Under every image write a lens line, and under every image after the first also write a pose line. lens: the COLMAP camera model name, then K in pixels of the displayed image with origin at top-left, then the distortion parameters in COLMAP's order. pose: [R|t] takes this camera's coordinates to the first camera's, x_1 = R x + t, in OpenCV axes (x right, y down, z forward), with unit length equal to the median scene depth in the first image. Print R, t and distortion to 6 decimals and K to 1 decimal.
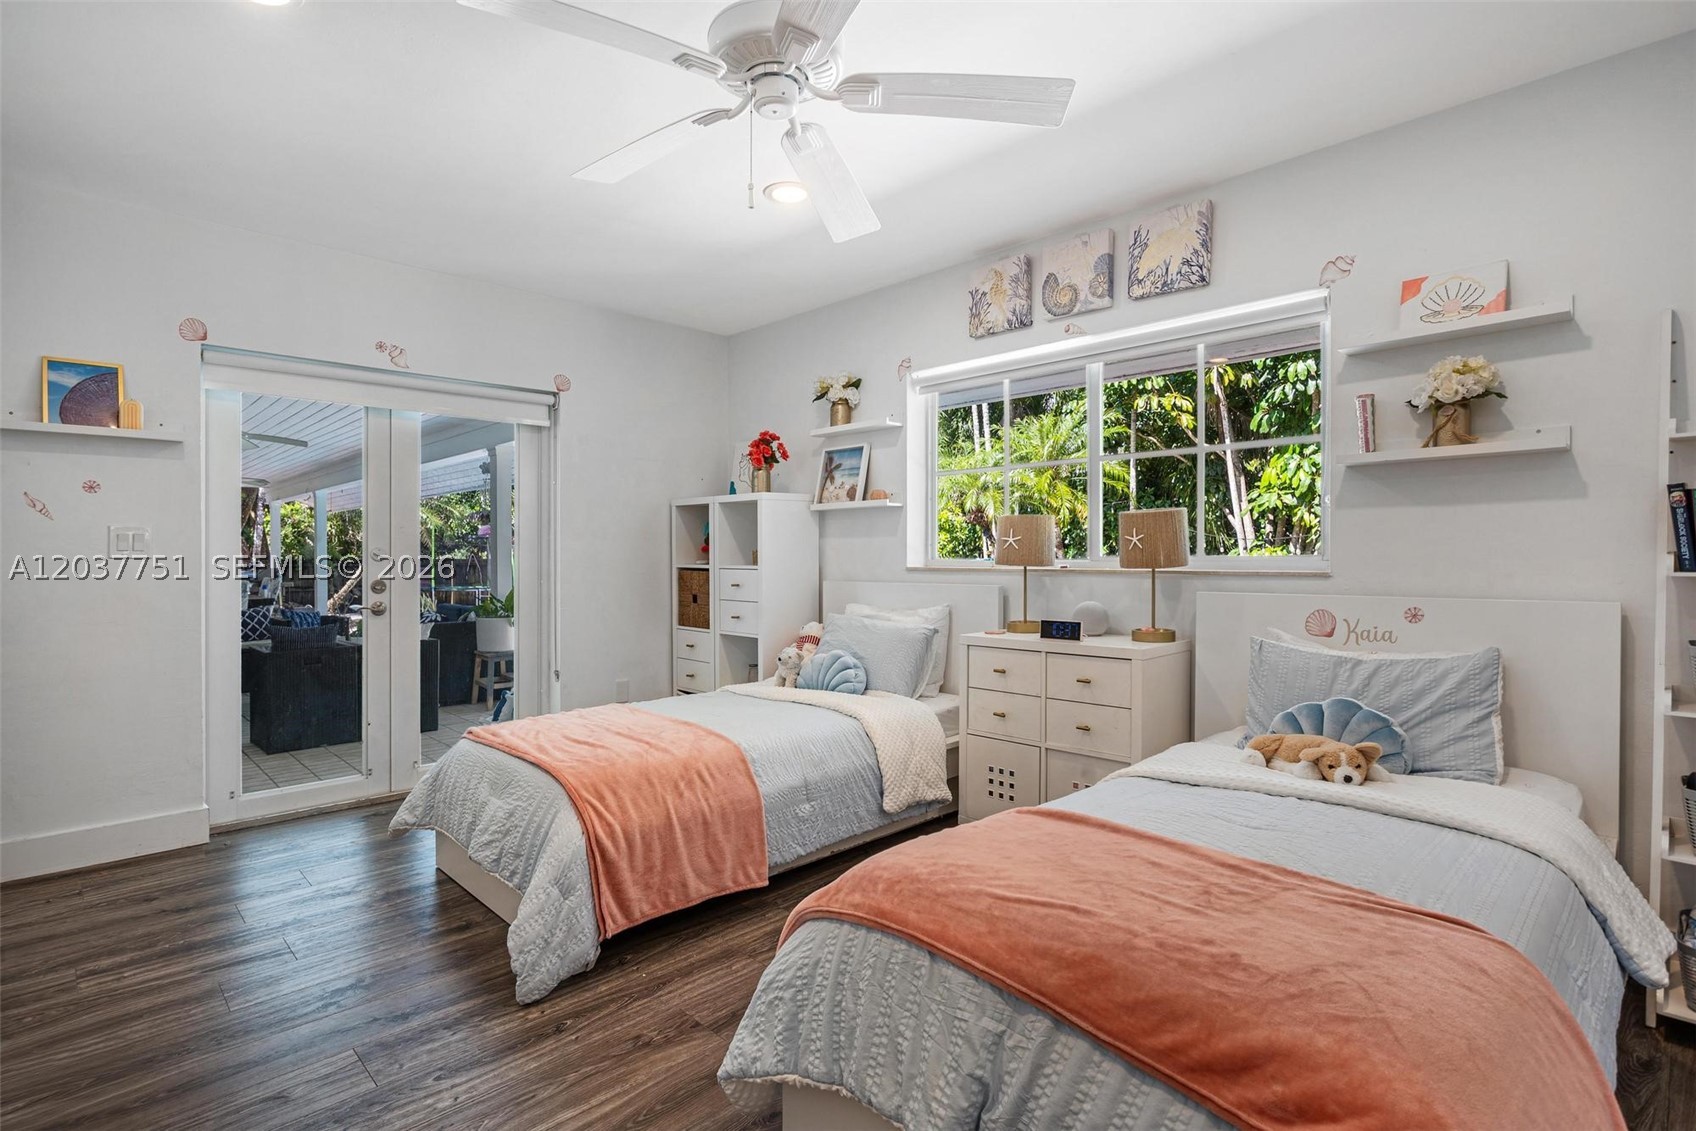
lens RADIAL K [[831.2, 0, 837.3], [0, 831.2, 552.5], [0, 0, 1]] dist [-0.042908, 0.015071]
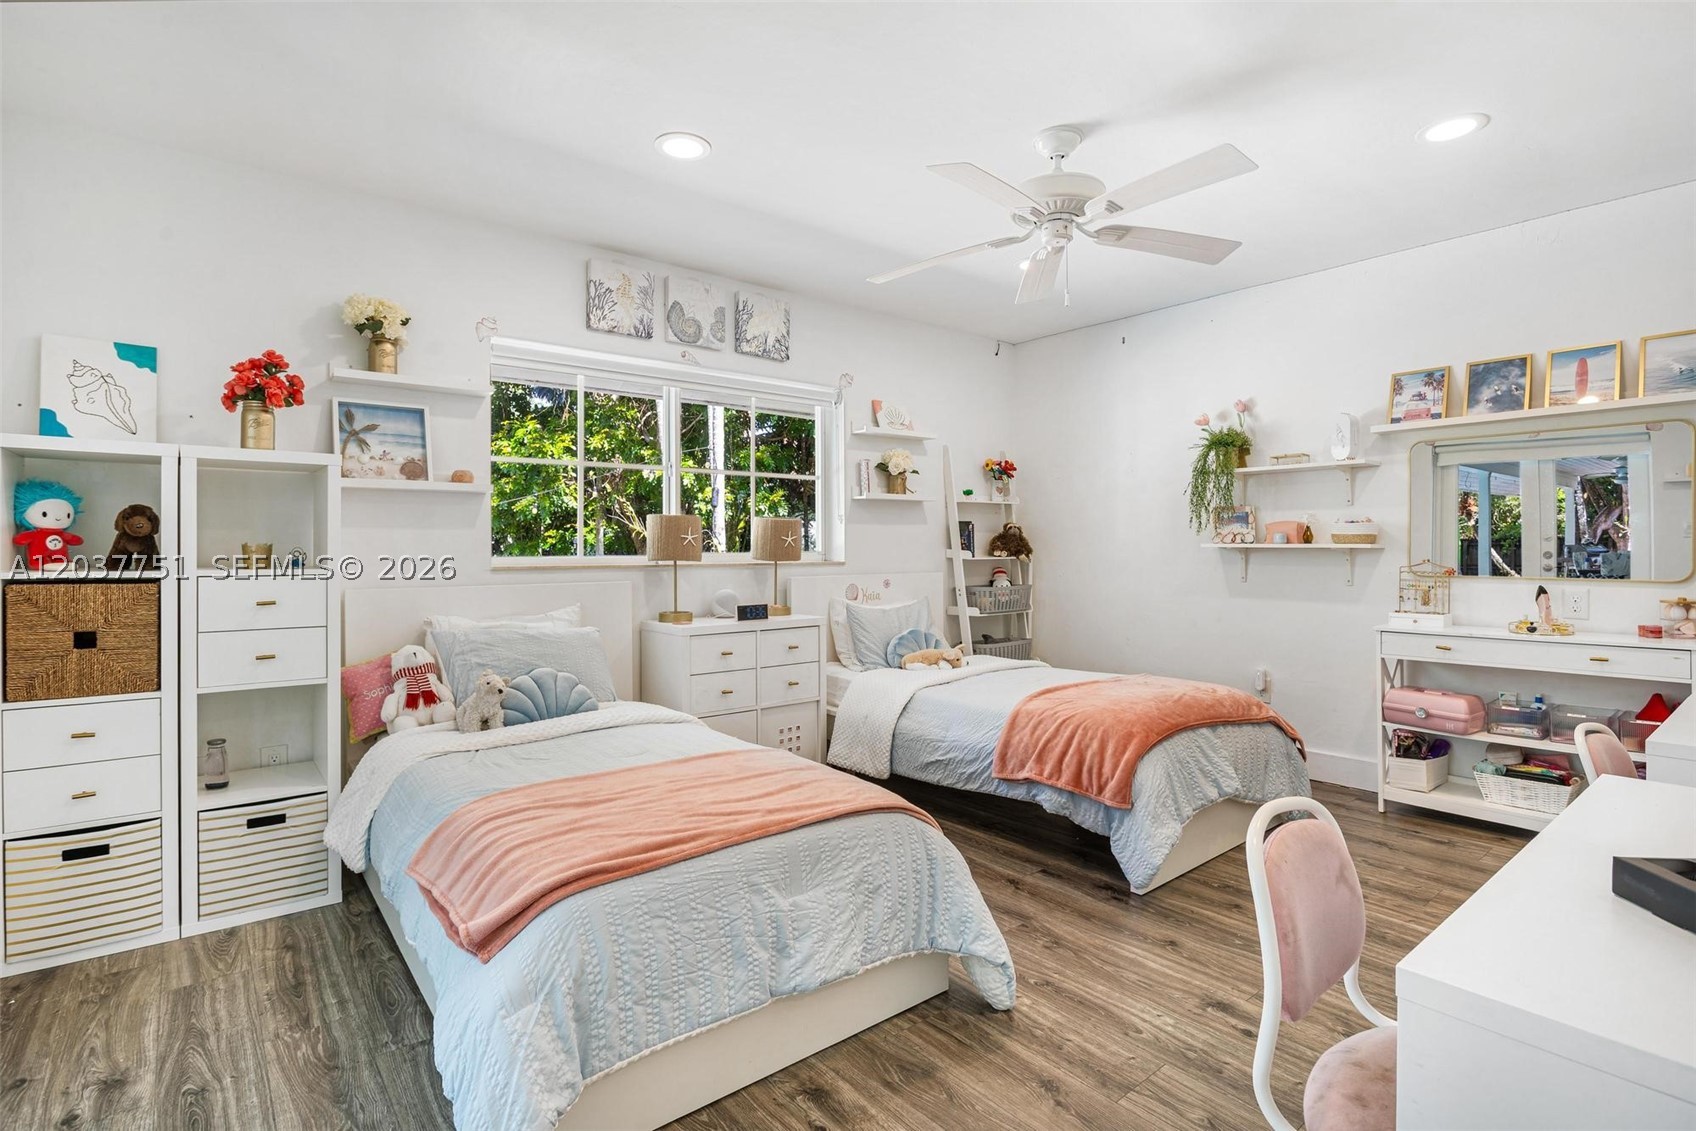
lens RADIAL K [[831.2, 0, 837.3], [0, 831.2, 552.5], [0, 0, 1]] dist [-0.042908, 0.015071]
pose [[0.085984, -0.000656, 0.996296, -0.937339], [-0.001604, 0.999998, 0.000796, 0.002907], [-0.996295, -0.001667, 0.085982, 0.759948]]
